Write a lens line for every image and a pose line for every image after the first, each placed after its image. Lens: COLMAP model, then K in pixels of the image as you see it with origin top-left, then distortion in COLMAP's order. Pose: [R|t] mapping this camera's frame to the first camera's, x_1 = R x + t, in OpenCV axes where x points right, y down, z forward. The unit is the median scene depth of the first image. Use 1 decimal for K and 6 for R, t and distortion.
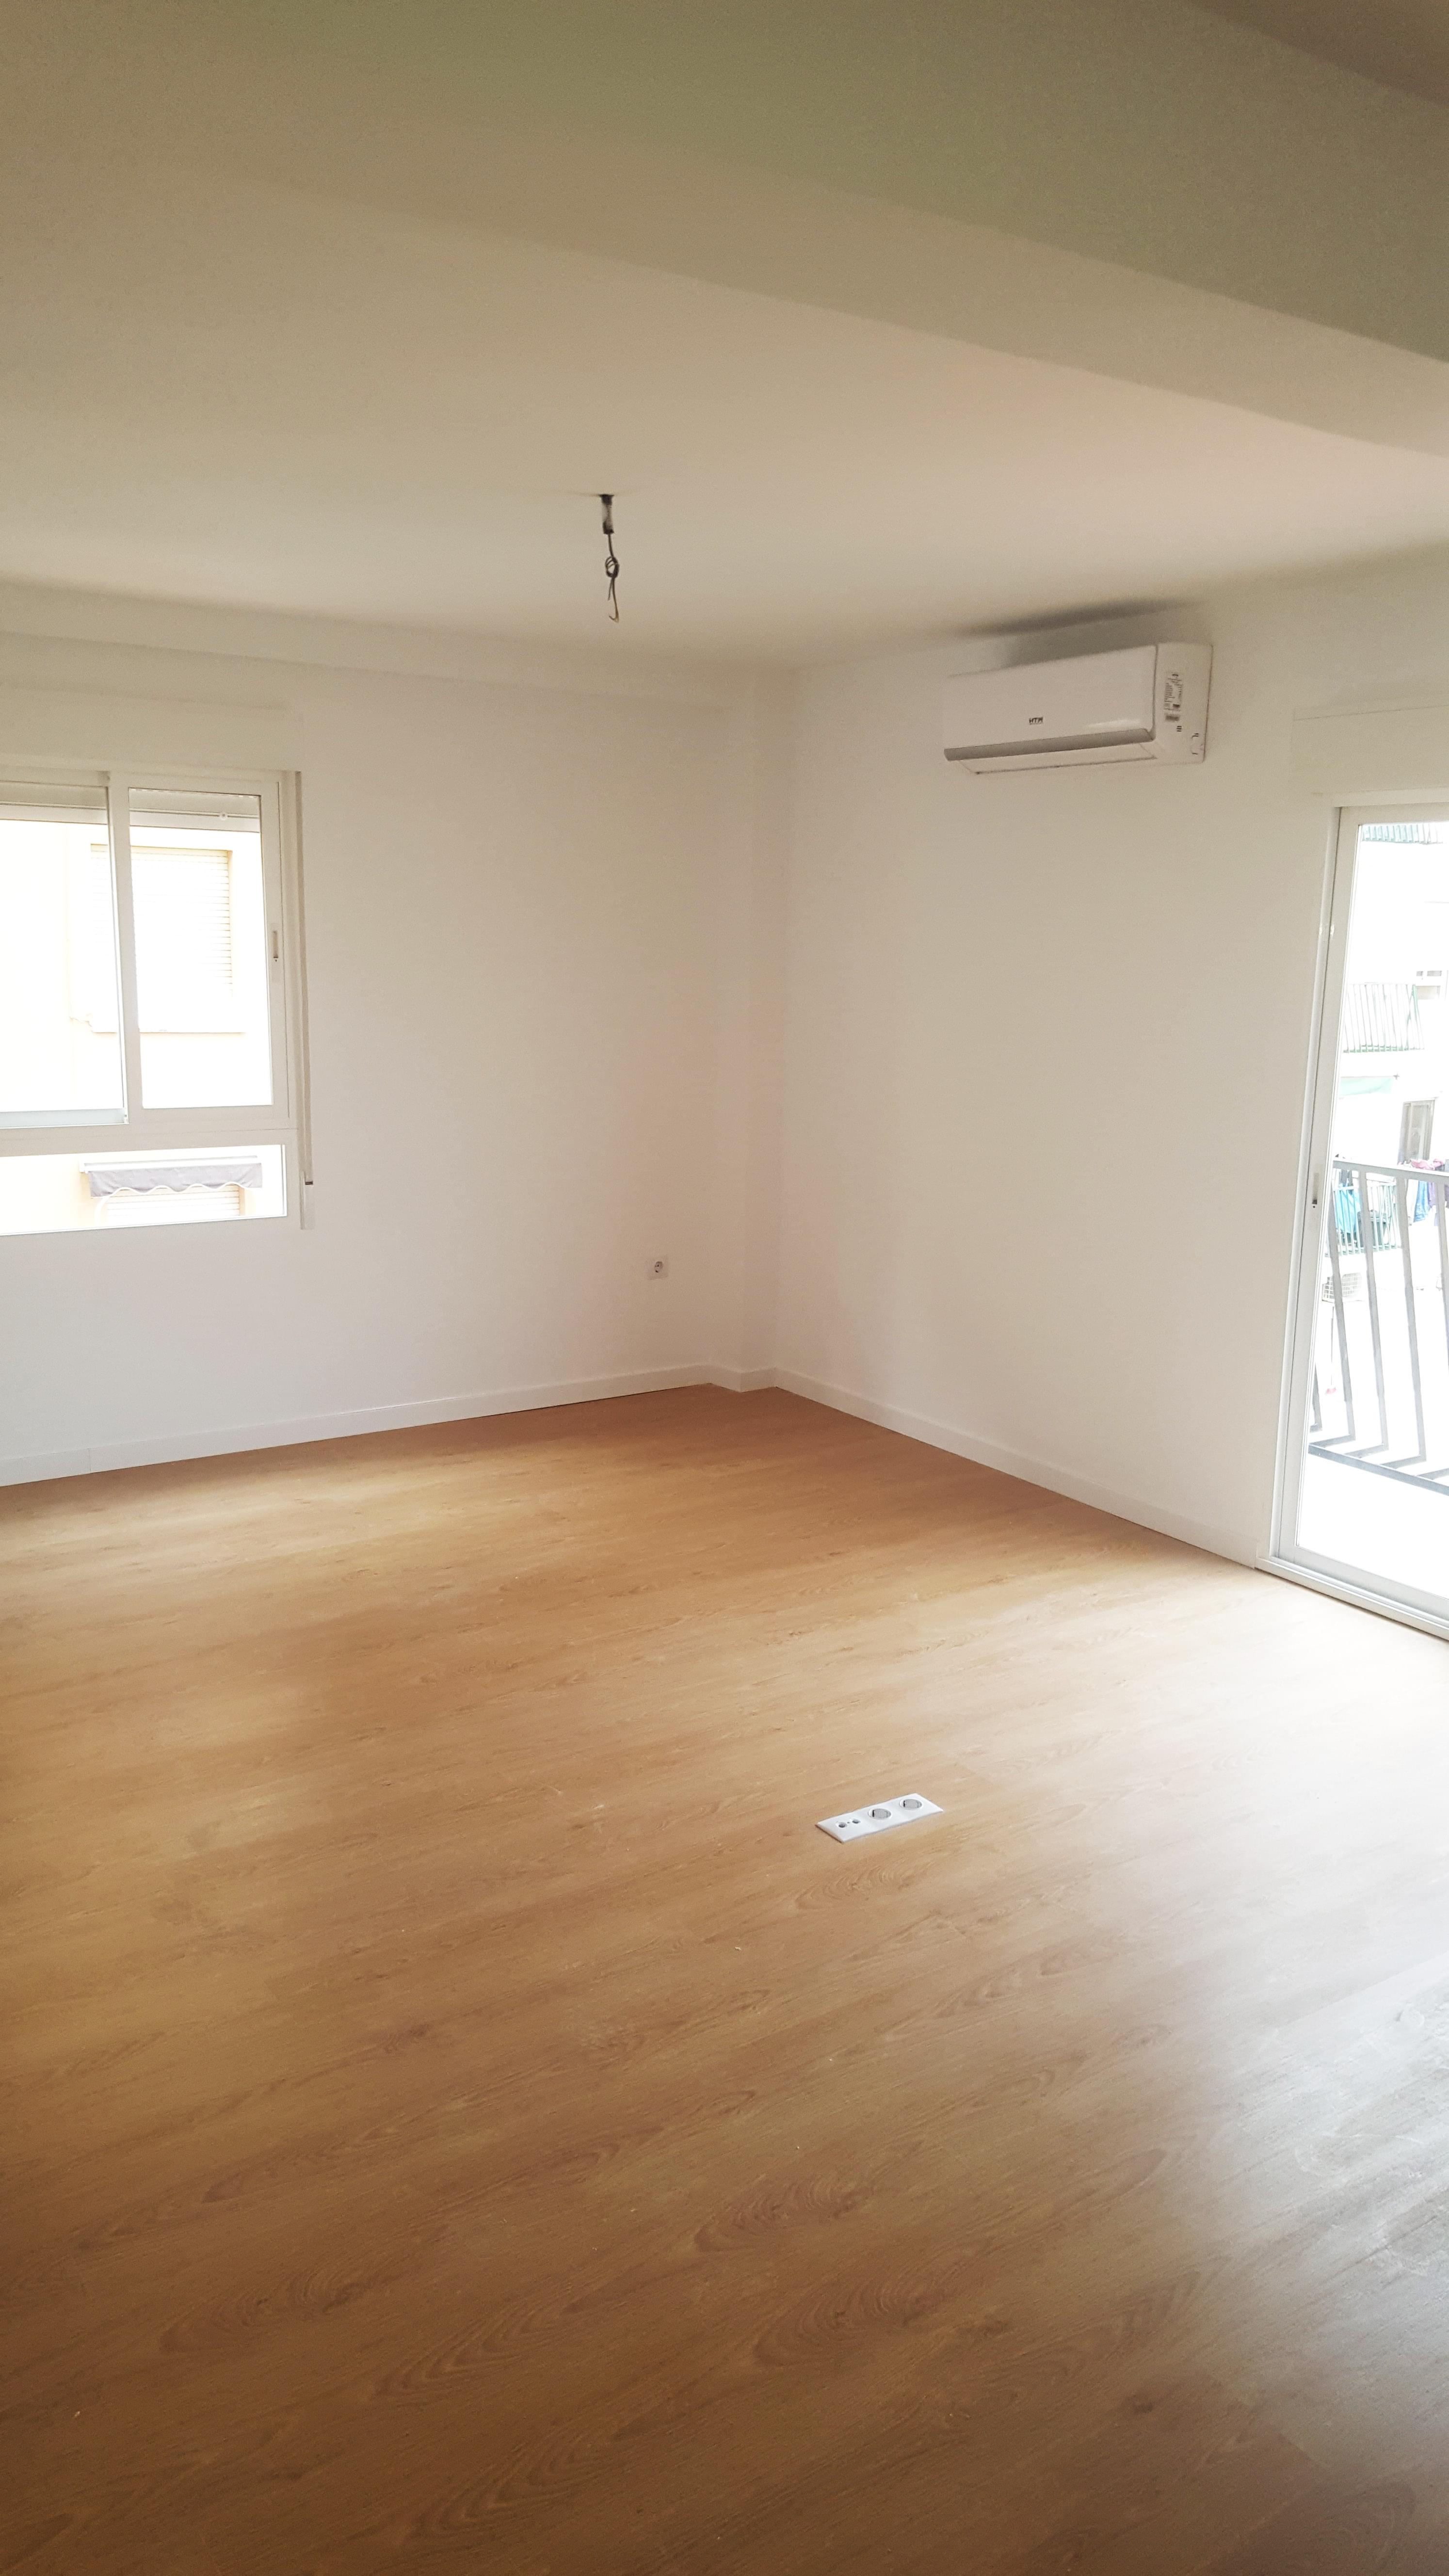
lens RADIAL K [[1892.4, 0, 728.7], [0, 1892.4, 1280.1], [0, 0, 1]] dist [0.088469, -0.087913]
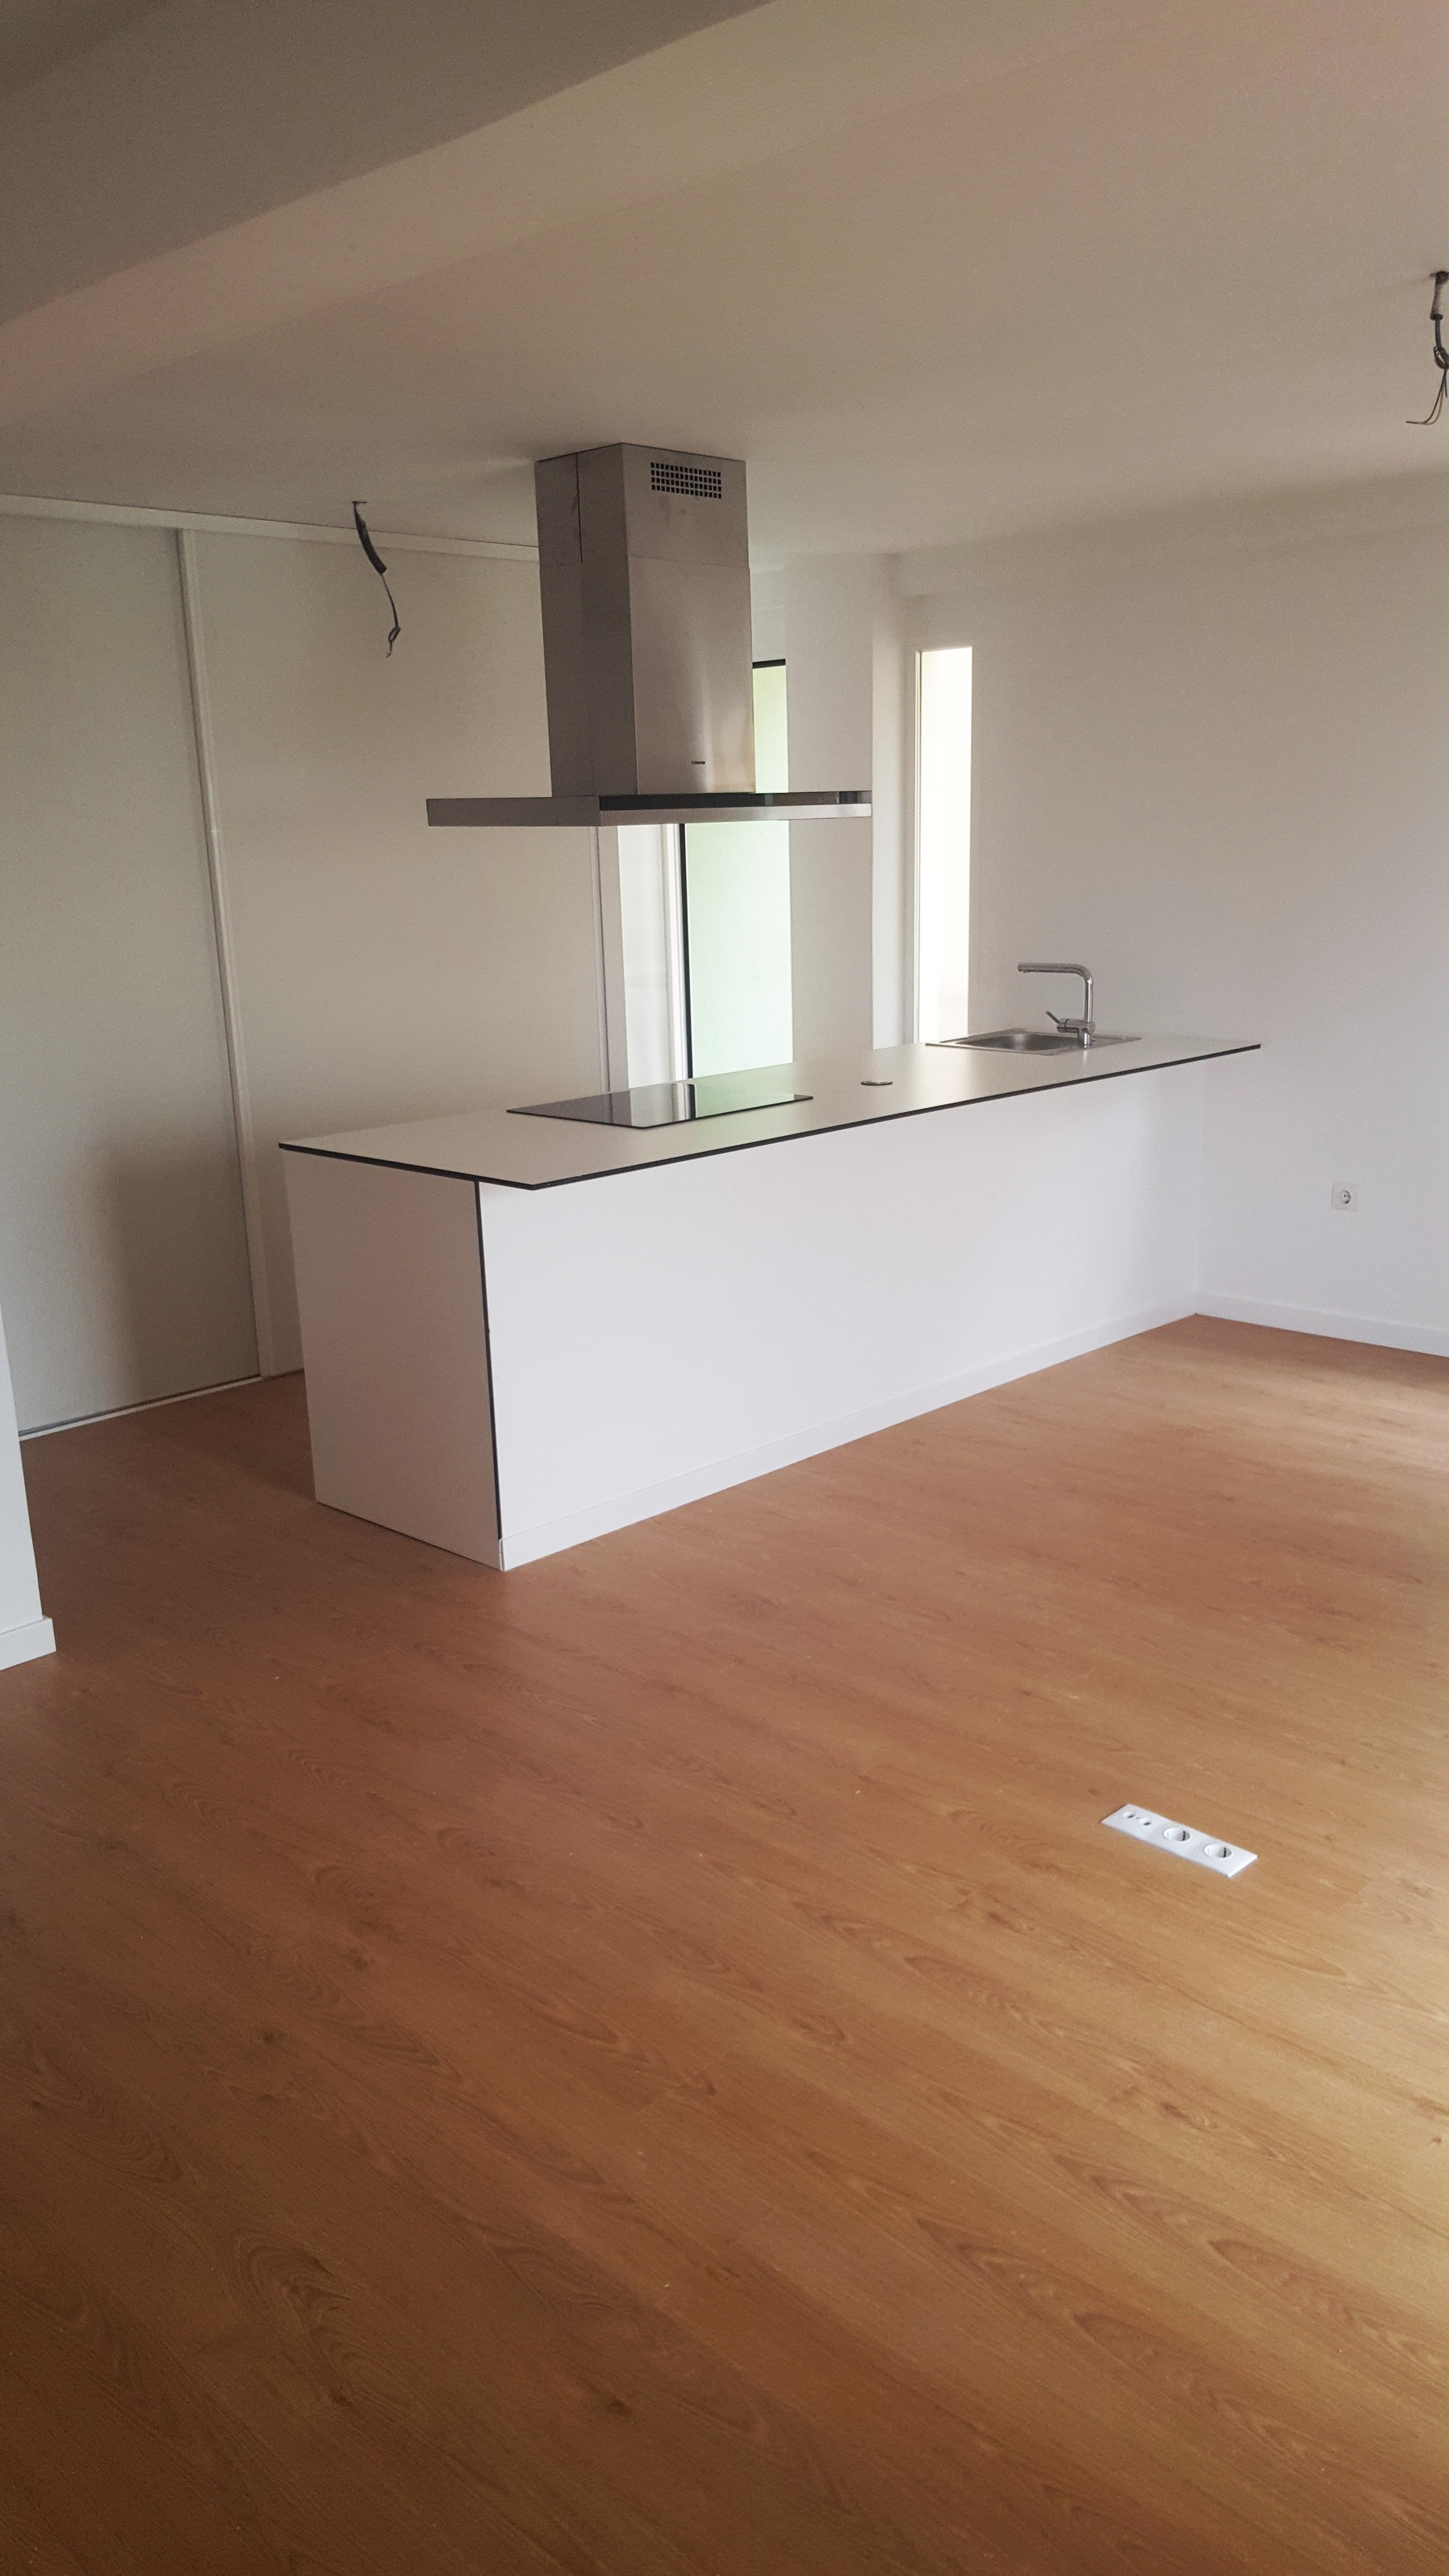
lens RADIAL K [[1904.8, 0, 742.3], [0, 1904.8, 1330.8], [0, 0, 1]] dist [0.144802, -0.342215]
pose [[0.196234, 0.228271, -0.953616, 0.605351], [-0.154715, 0.967551, 0.199770, -0.063208], [0.968275, 0.108337, 0.225183, 0.430728]]
